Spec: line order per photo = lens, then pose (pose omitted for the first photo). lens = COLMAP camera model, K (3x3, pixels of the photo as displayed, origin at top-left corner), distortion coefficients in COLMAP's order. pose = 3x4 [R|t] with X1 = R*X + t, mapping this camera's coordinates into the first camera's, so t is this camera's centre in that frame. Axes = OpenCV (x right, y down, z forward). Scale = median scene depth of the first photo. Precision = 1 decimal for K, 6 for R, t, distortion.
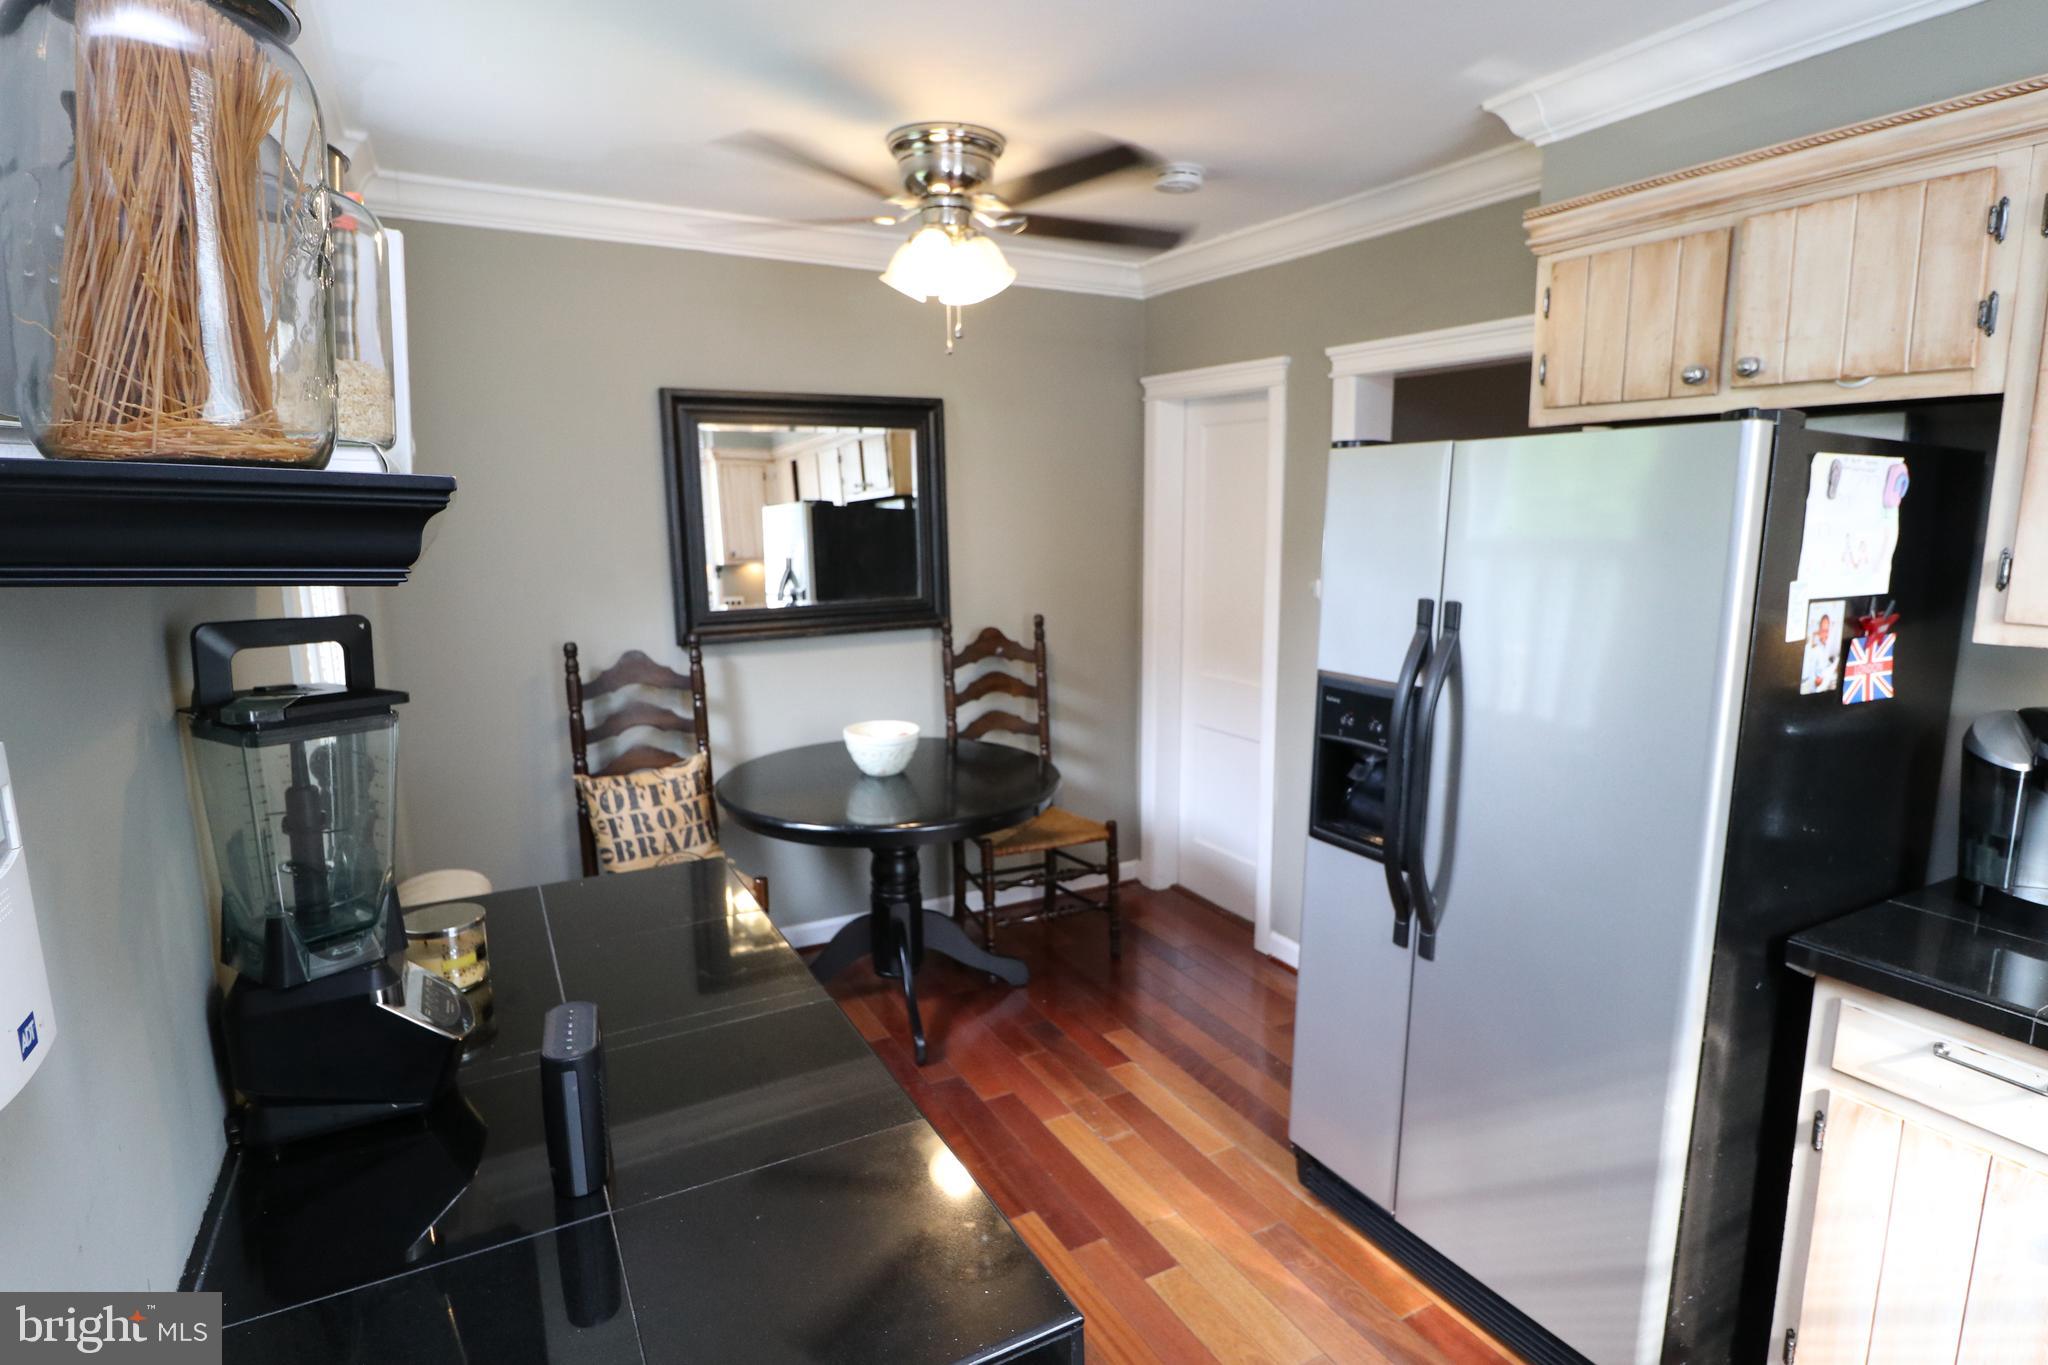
lens RADIAL K [[1054.6, 0, 1026.7], [0, 1054.6, 682.9], [0, 0, 1]] dist [-0.003433, -0.006453]
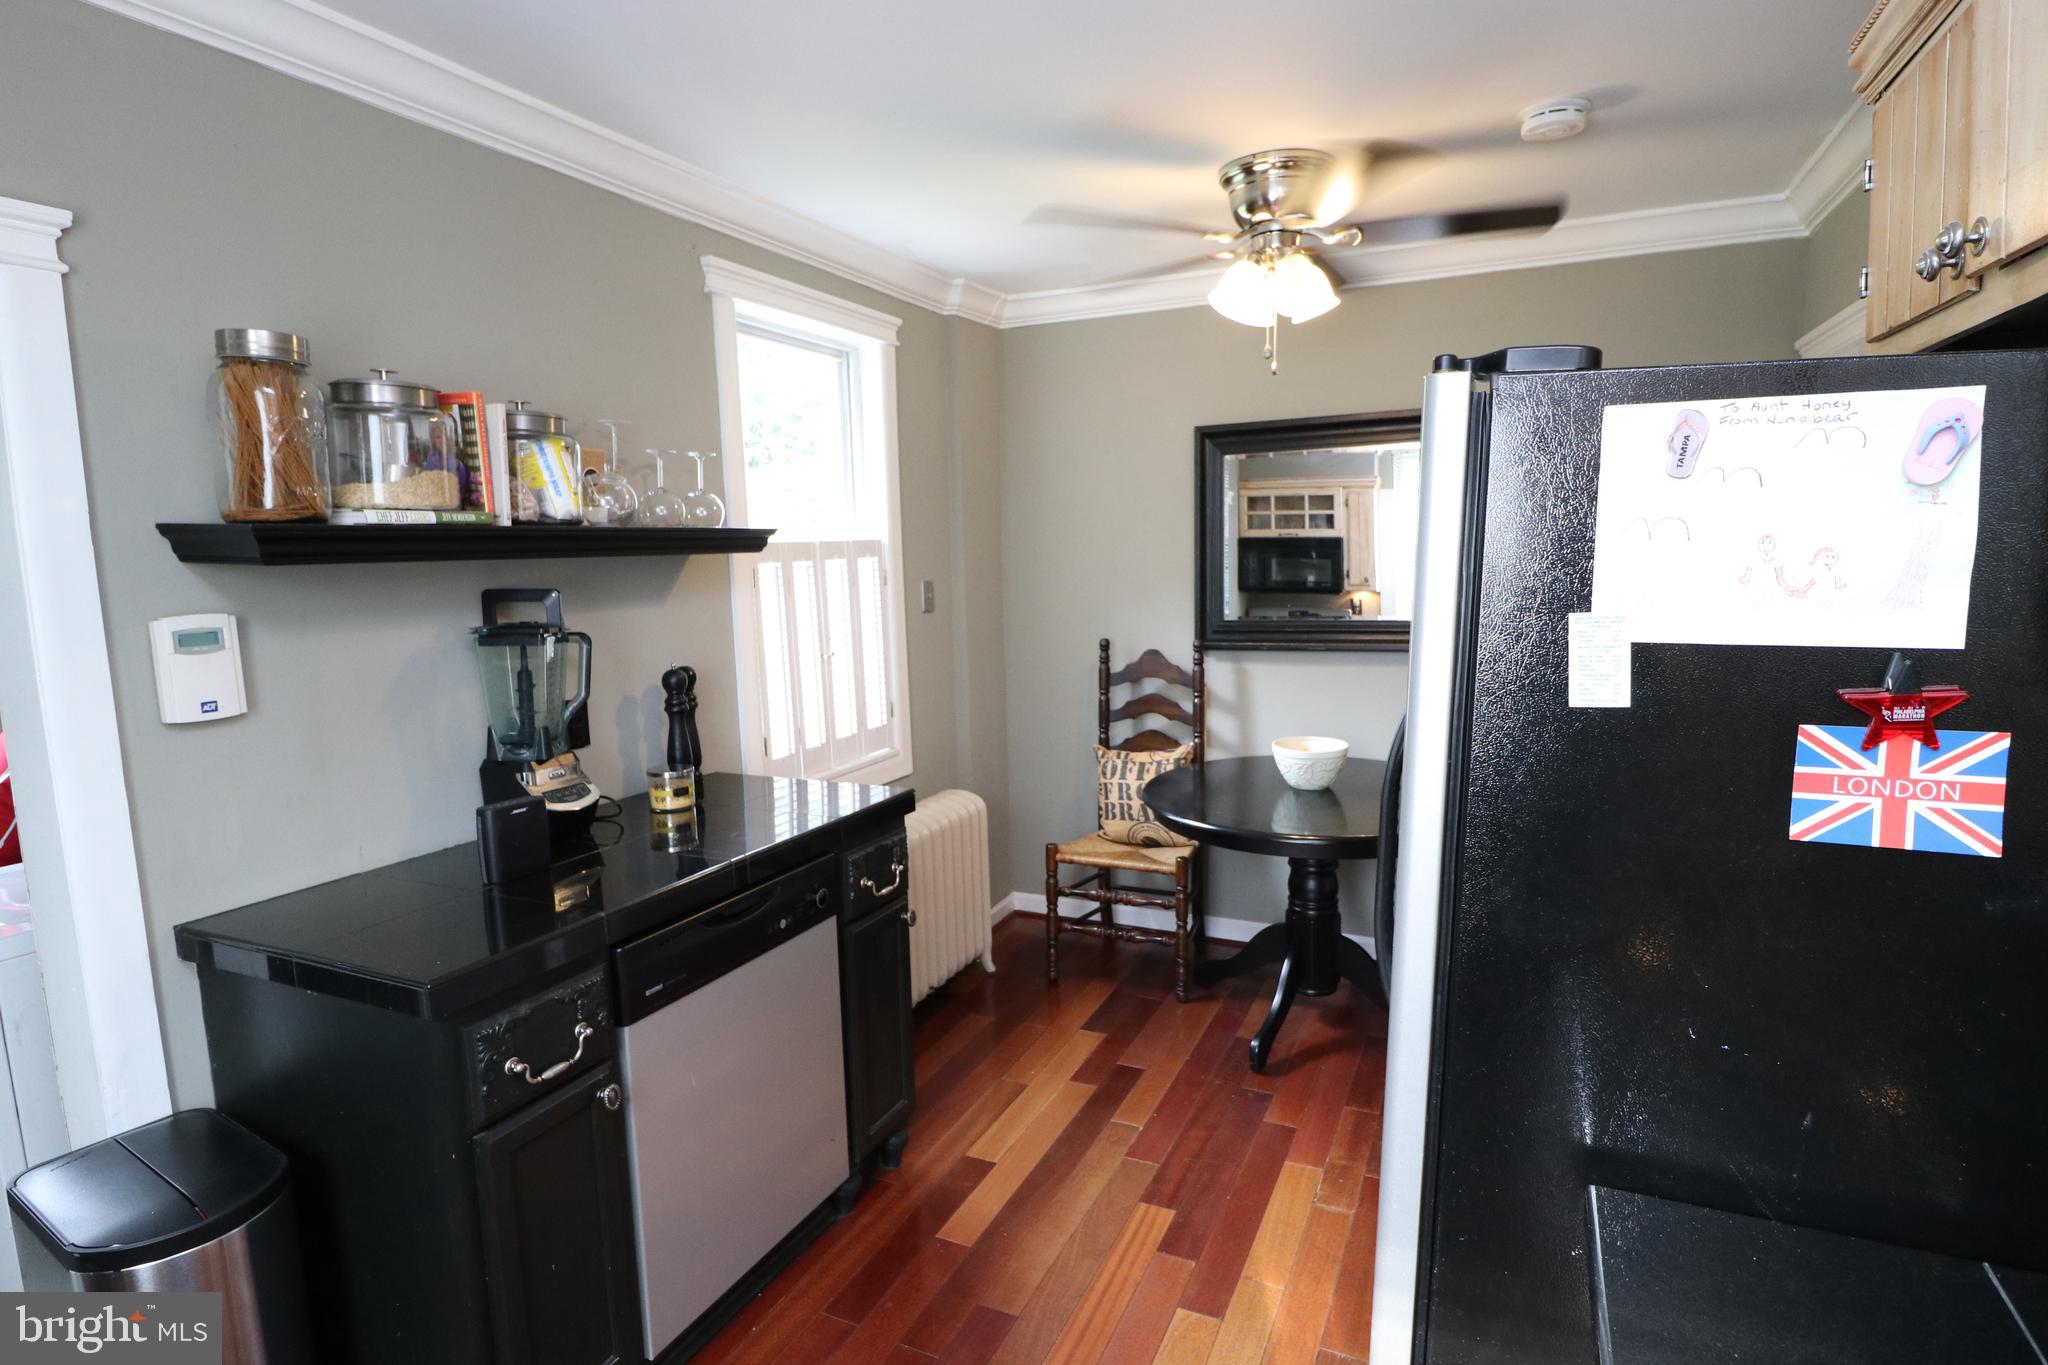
lens RADIAL K [[1054.6, 0, 1019.8], [0, 1054.6, 688.0], [0, 0, 1]] dist [-0.003433, -0.006453]
pose [[0.594157, 0.097248, -0.798448, 0.652125], [-0.107625, 0.993350, 0.040899, -0.026060], [0.797116, 0.061632, 0.600672, 0.224501]]
